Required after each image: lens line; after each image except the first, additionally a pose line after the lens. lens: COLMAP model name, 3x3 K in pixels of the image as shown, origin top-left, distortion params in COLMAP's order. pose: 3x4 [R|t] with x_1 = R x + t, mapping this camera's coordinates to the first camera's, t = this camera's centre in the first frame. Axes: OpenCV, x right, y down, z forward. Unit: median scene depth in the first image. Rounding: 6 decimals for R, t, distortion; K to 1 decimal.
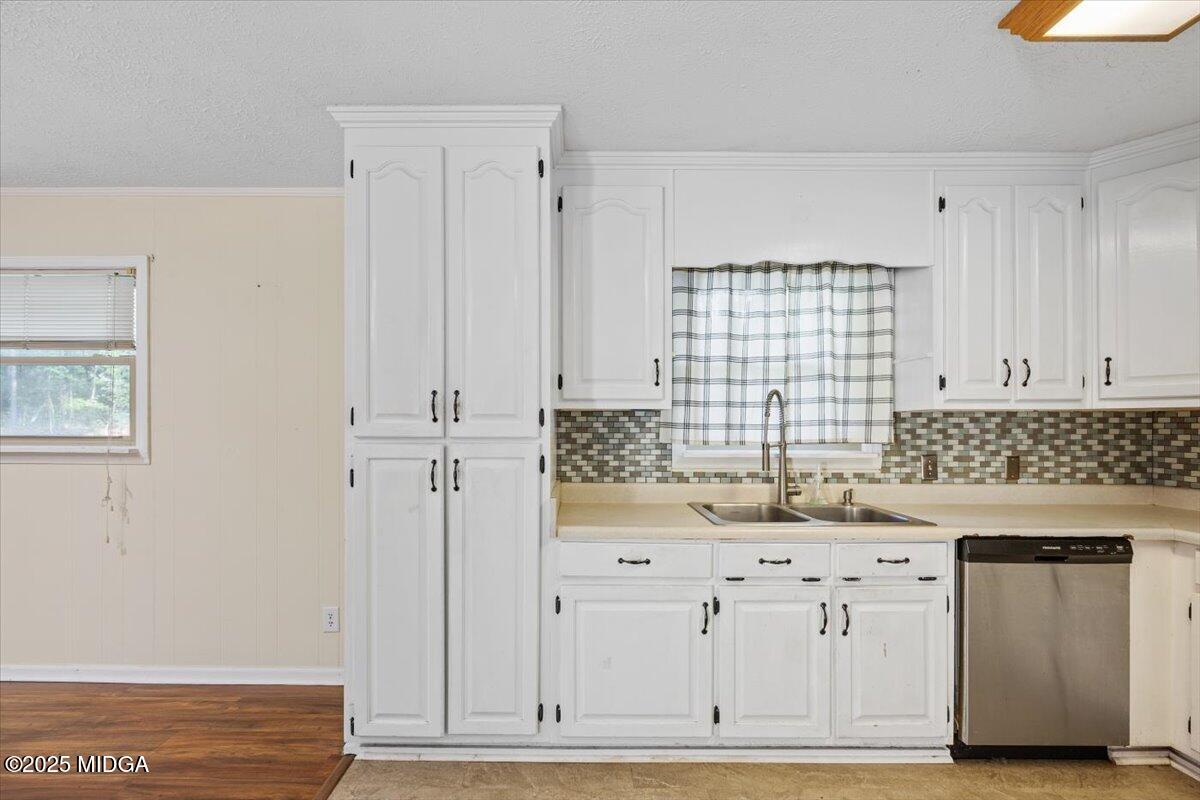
lens RADIAL K [[530.7, 0, 599.7], [0, 530.7, 433.3], [0, 0, 1]] dist [-0.002894, 0.000164]
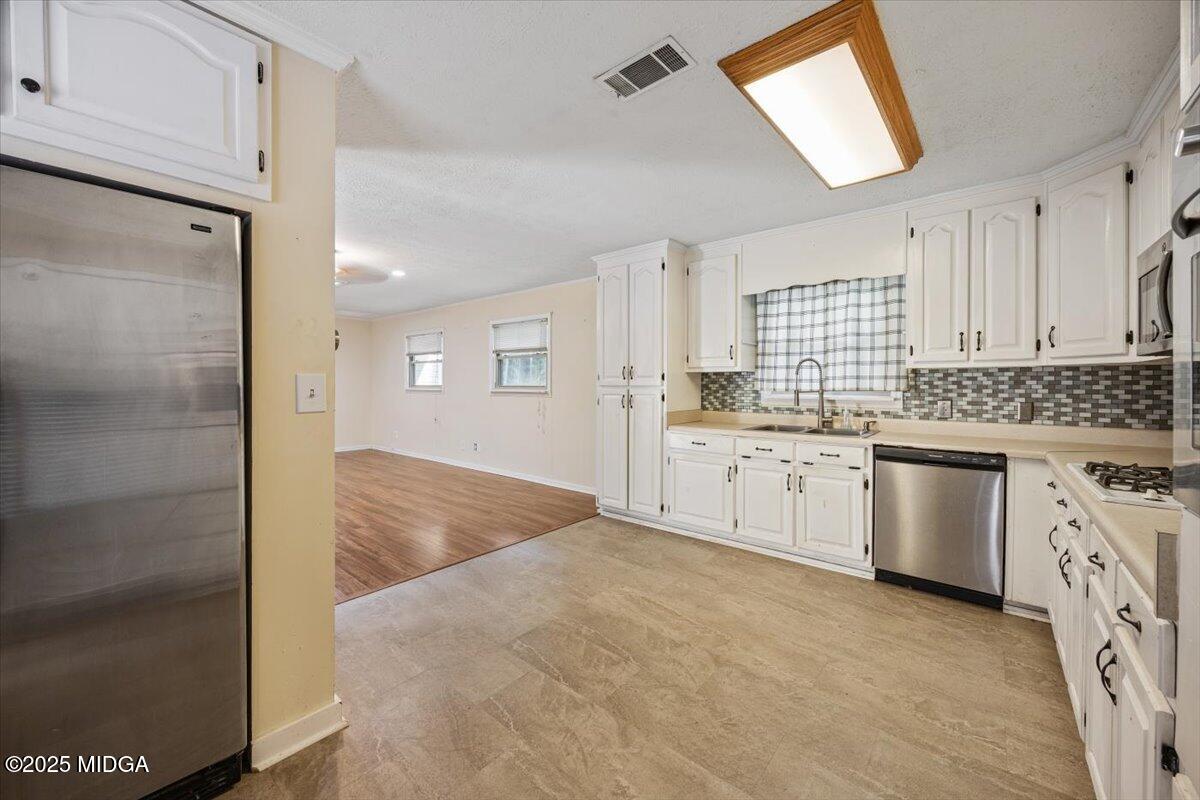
lens RADIAL K [[460.4, 0, 599.5], [0, 460.4, 391.8], [0, 0, 1]] dist [-0.003896, -0.000124]
pose [[0.768705, 0.009447, -0.639534, 0.697283], [-0.004526, 0.999946, 0.009331, 0.012254], [0.639588, -0.004278, 0.768706, -0.504895]]
